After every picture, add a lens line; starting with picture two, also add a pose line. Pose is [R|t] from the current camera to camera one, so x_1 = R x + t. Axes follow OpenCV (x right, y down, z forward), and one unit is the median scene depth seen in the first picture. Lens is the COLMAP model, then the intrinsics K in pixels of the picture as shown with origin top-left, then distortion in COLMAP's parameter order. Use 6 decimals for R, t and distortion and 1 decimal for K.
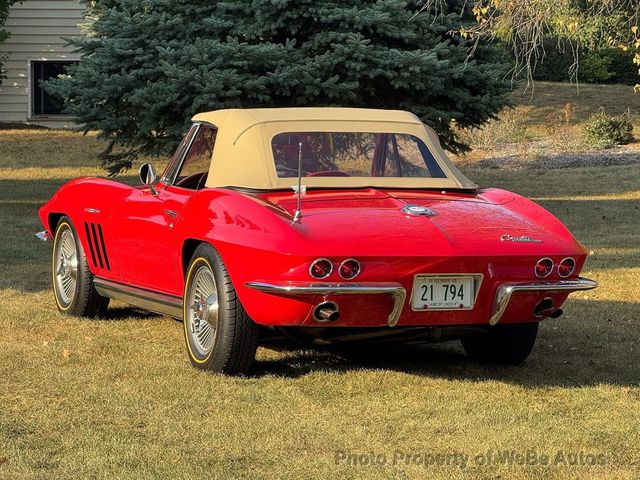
lens RADIAL K [[2369.7, 0, 321.3], [0, 2369.7, 237.8], [0, 0, 1]] dist [0.217597, 0.000000]
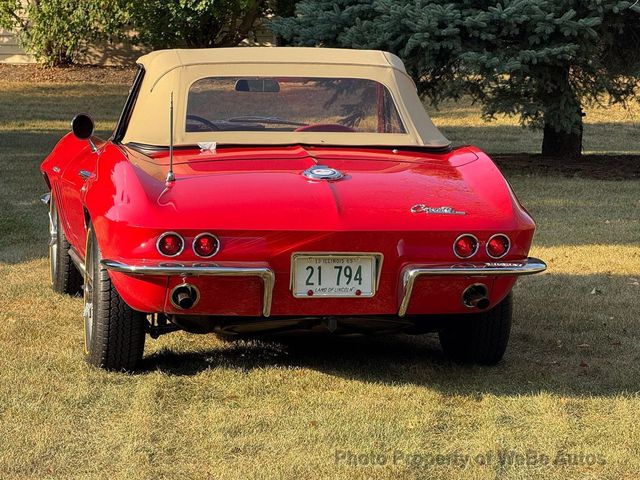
lens RADIAL K [[2576.8, 0, 314.9], [0, 2576.8, 241.8], [0, 0, 1]] dist [0.293201, 0.000000]
pose [[0.976530, 0.012530, -0.215017, 0.218754], [-0.008406, 0.999763, 0.020085, -0.005646], [0.215218, -0.017806, 0.976404, 0.130493]]
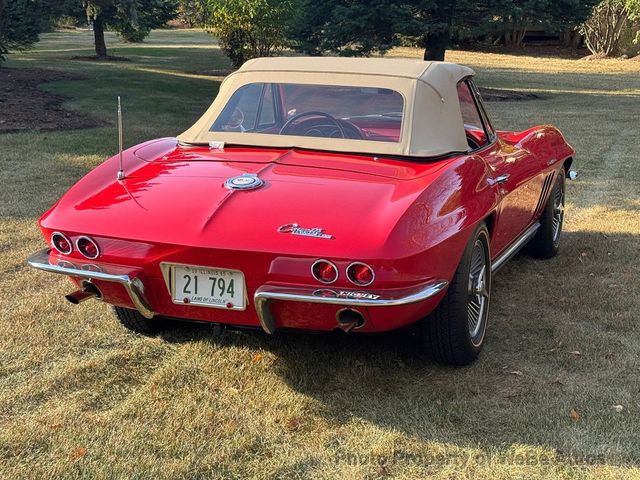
lens RADIAL K [[1139.6, 0, 322.2], [0, 1139.6, 239.4], [0, 0, 1]] dist [0.137561, 0.000000]
pose [[0.755557, 0.121120, -0.643789, 0.314505], [-0.049201, 0.990475, 0.128602, -0.043408], [0.653233, -0.065491, 0.754320, 0.679001]]
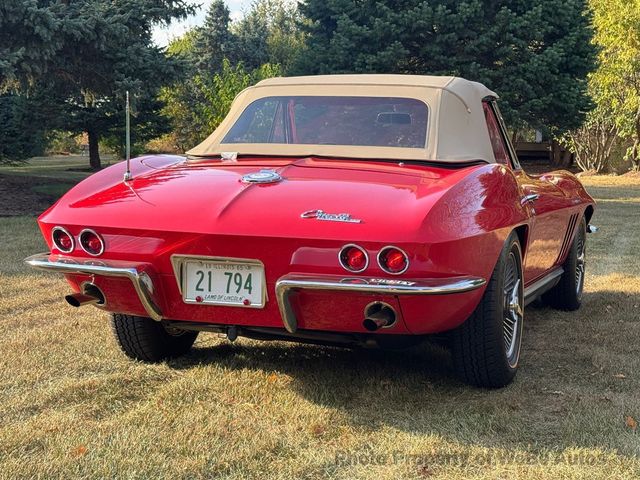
lens RADIAL K [[1139.6, 0, 322.5], [0, 1139.6, 245.1], [0, 0, 1]] dist [0.137561, 0.000000]
pose [[0.762031, 0.052084, -0.645442, 0.289135], [-0.052007, 0.998463, 0.019169, 0.002497], [0.645448, 0.018961, 0.763569, 0.694602]]
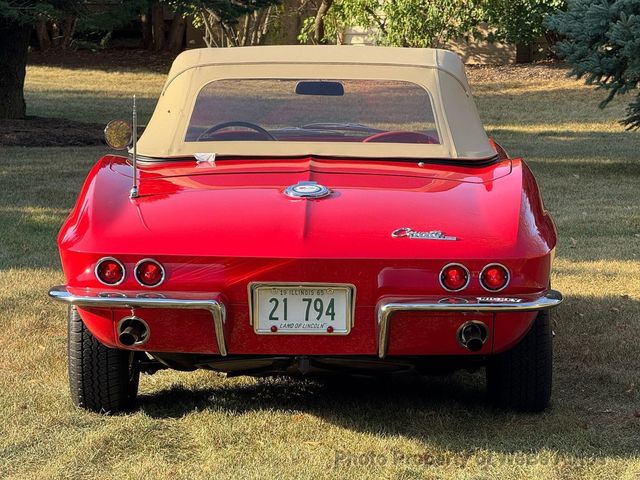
lens RADIAL K [[2565.9, 0, 321.9], [0, 2565.9, 237.9], [0, 0, 1]] dist [0.295210, 0.000000]
pose [[0.921654, 0.022132, -0.387381, 0.326793], [-0.014770, 0.999649, 0.021971, -0.013720], [0.387731, -0.014528, 0.921658, 0.285125]]
